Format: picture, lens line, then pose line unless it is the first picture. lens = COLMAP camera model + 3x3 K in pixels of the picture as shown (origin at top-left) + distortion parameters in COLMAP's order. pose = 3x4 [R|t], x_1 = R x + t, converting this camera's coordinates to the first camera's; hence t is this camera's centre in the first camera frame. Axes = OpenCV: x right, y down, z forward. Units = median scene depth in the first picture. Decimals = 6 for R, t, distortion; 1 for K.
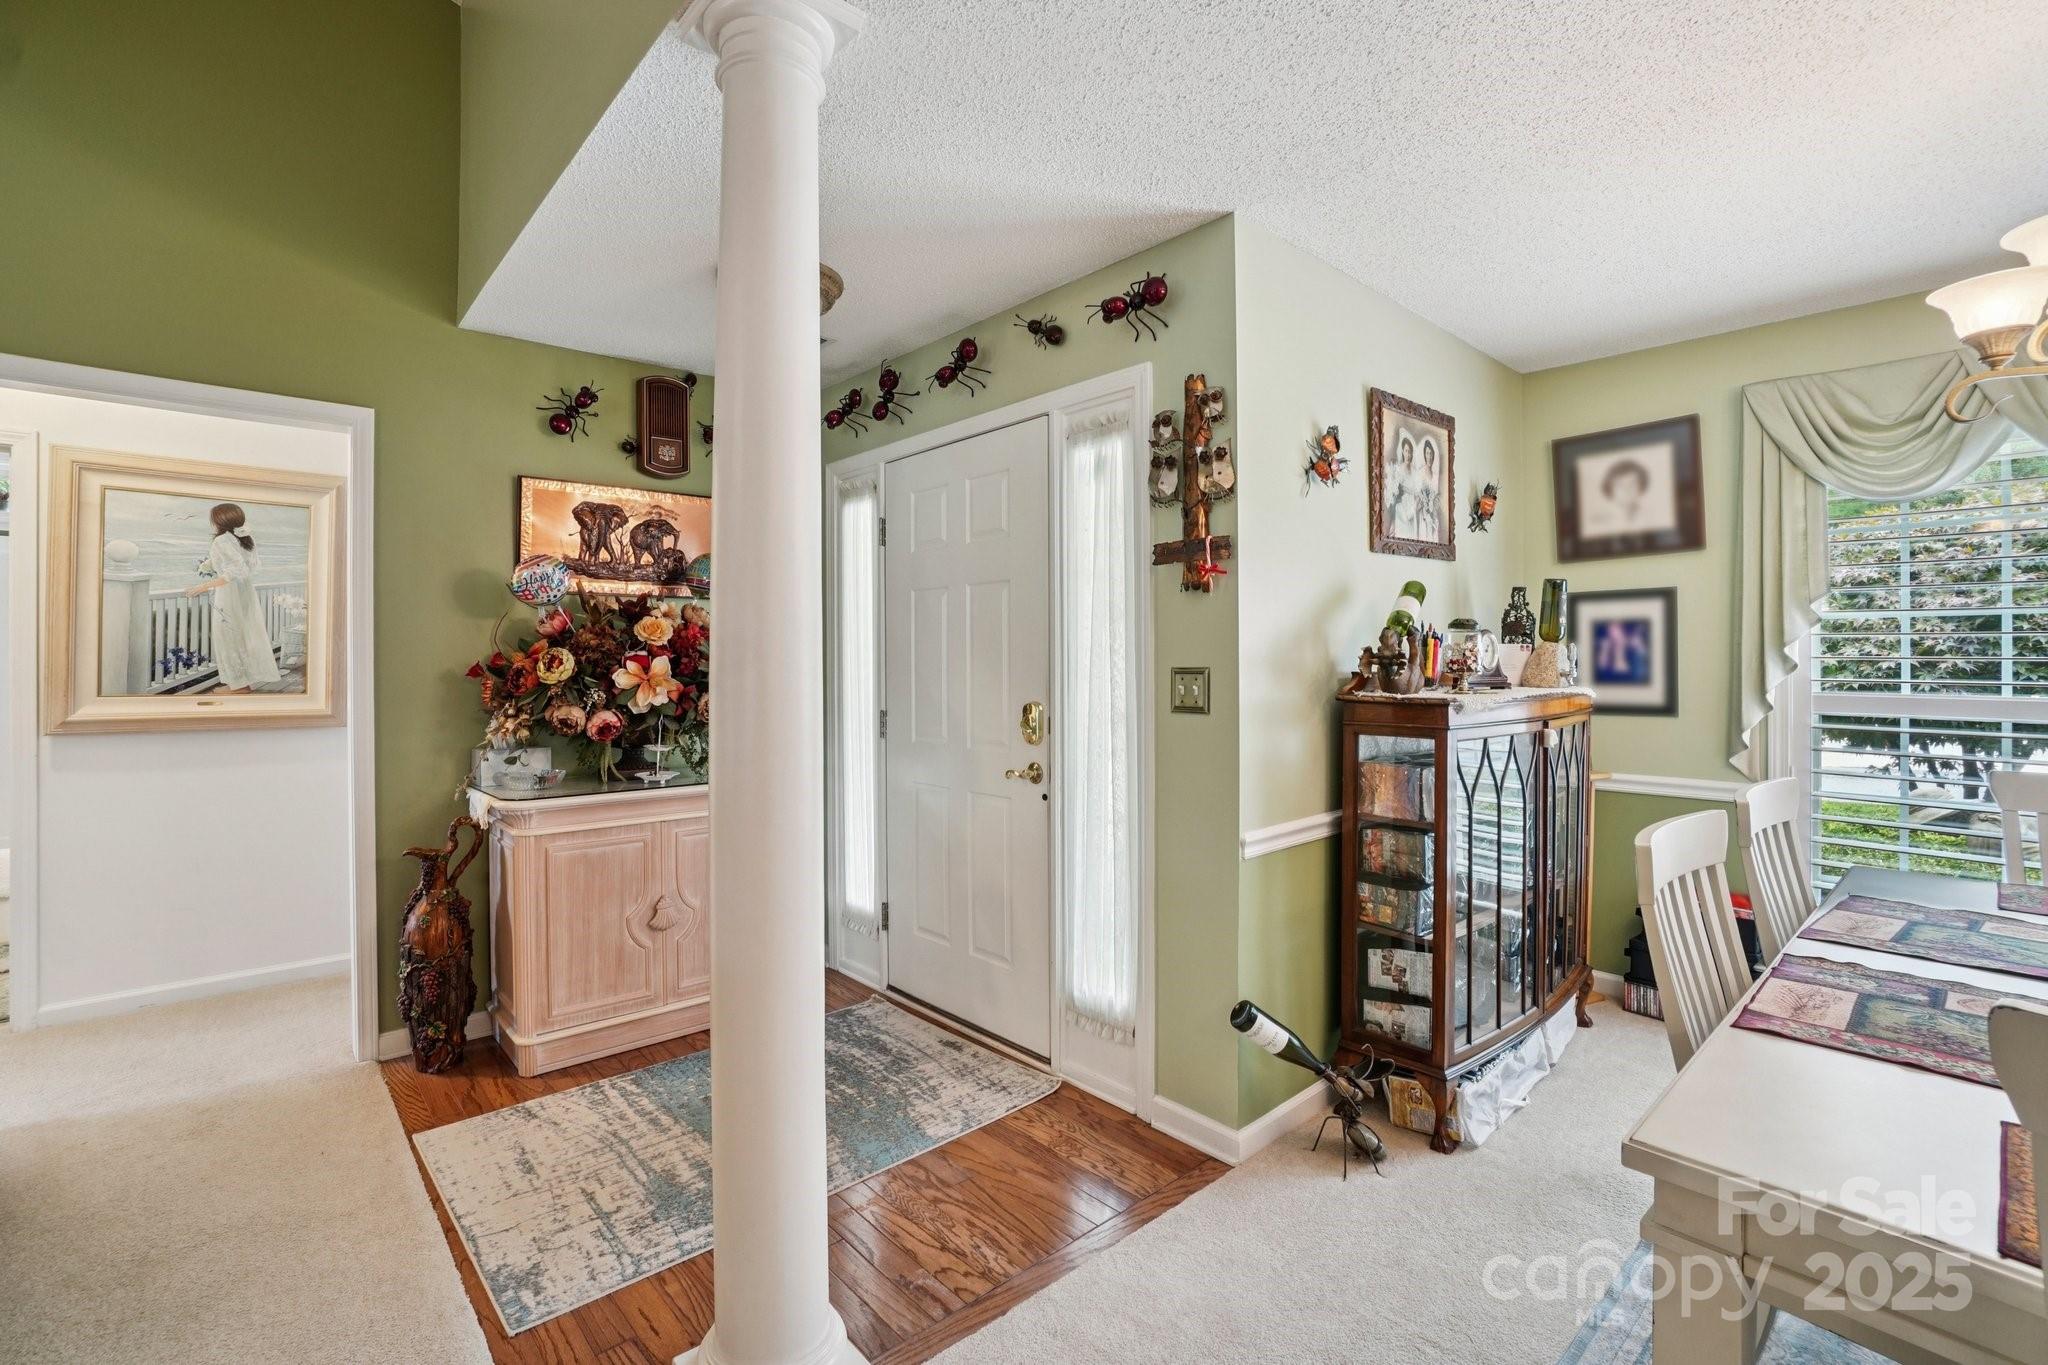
lens RADIAL K [[904.9, 0, 1027.5], [0, 904.9, 660.9], [0, 0, 1]] dist [-0.056176, 0.016744]
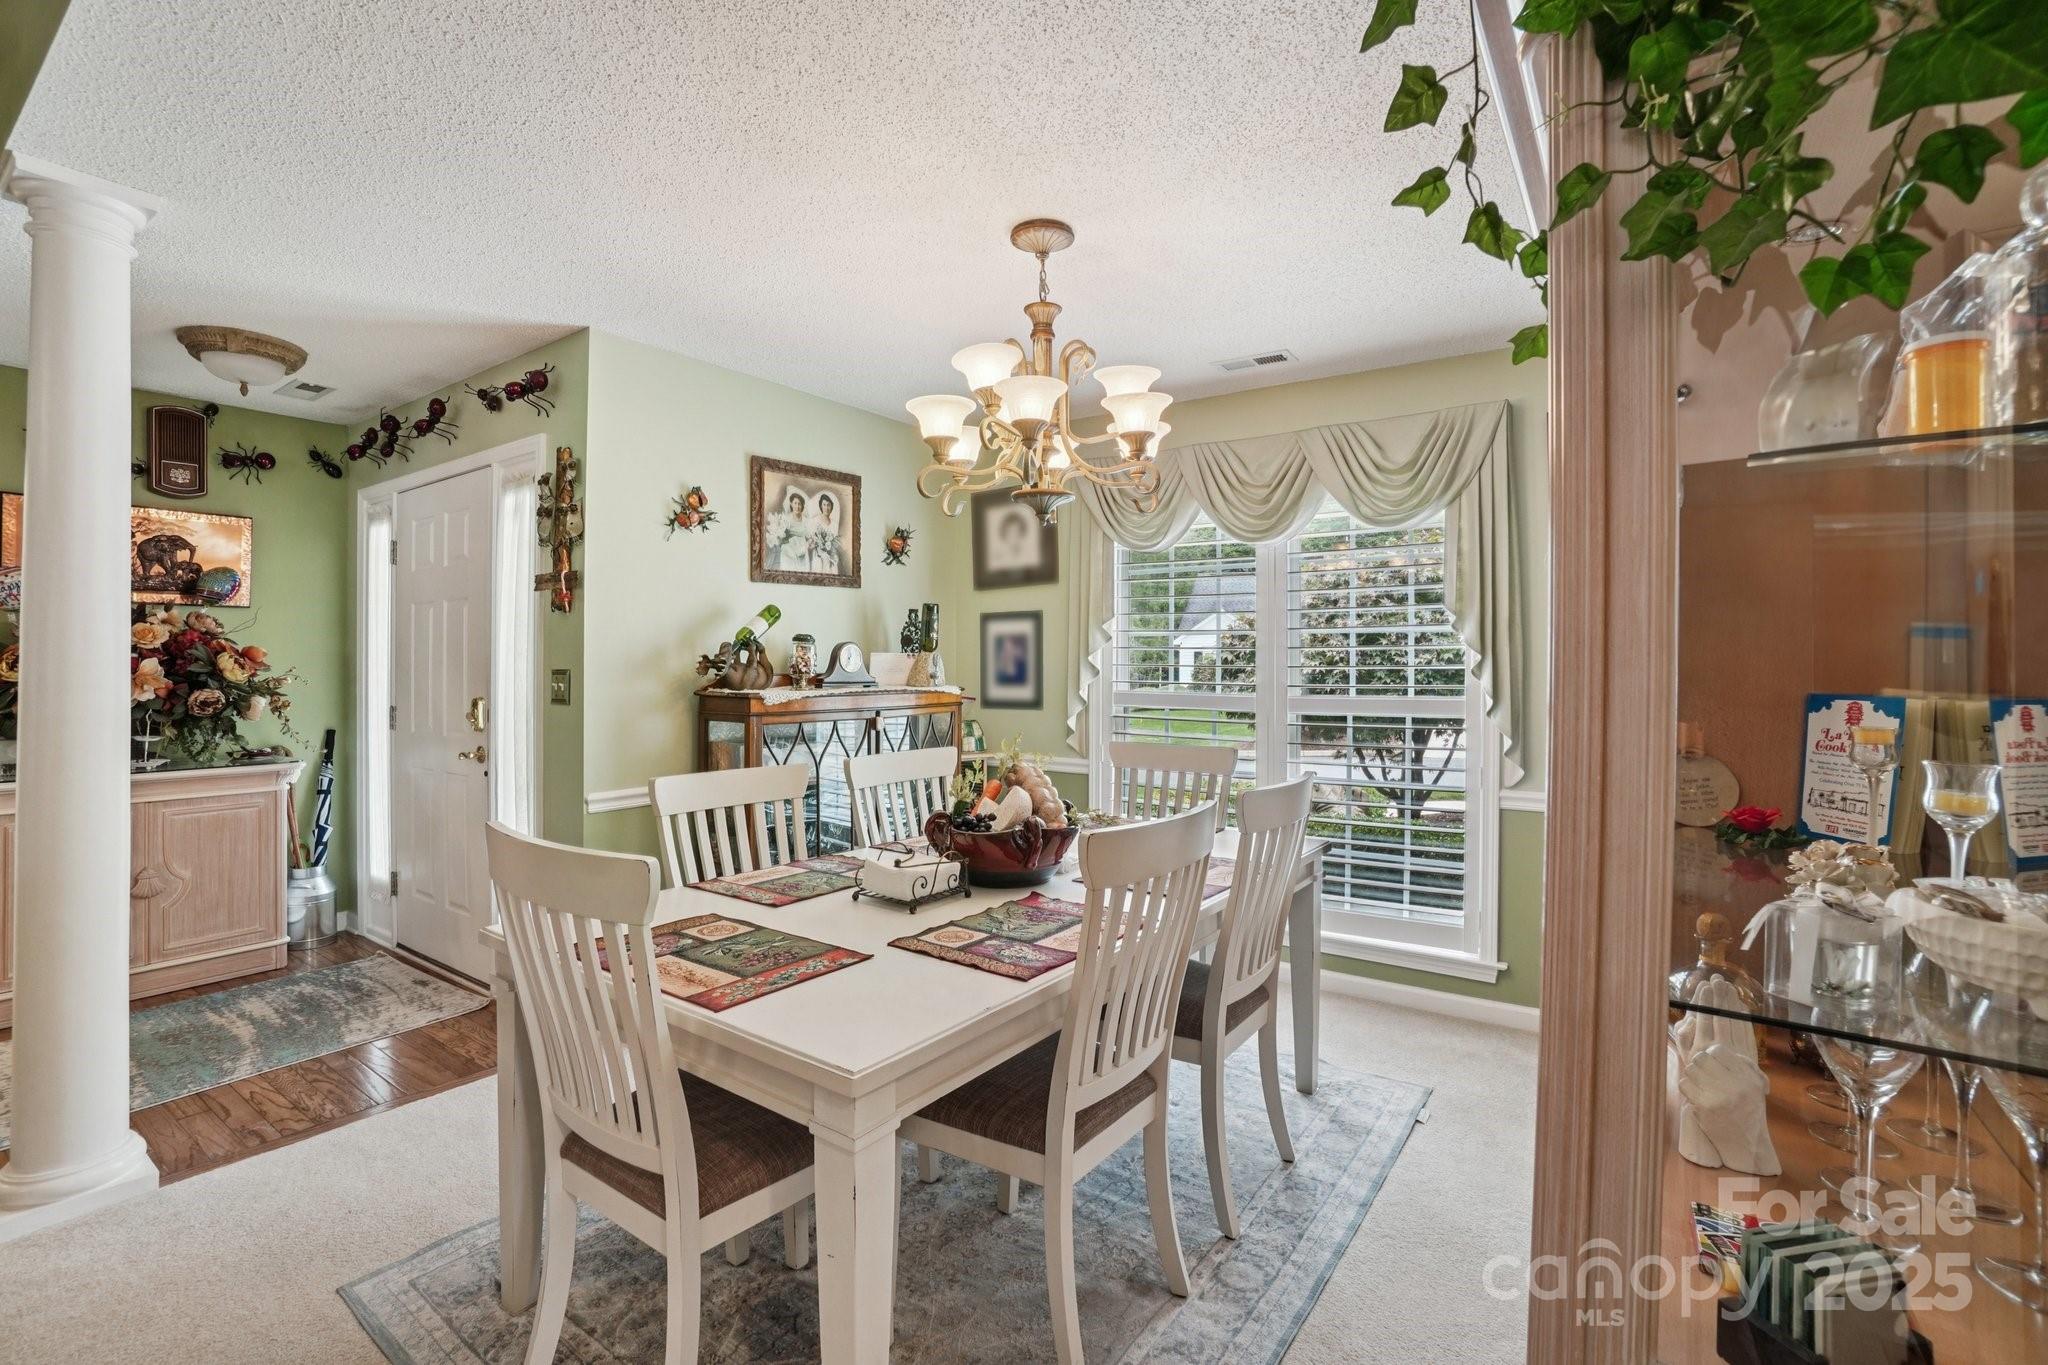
lens RADIAL K [[904.9, 0, 1022.9], [0, 904.9, 664.5], [0, 0, 1]] dist [-0.056176, 0.016744]
pose [[0.975000, 0.006214, 0.222116, 0.486908], [-0.005455, 0.999977, -0.004033, 0.001837], [-0.222136, 0.002720, 0.975012, -0.369762]]
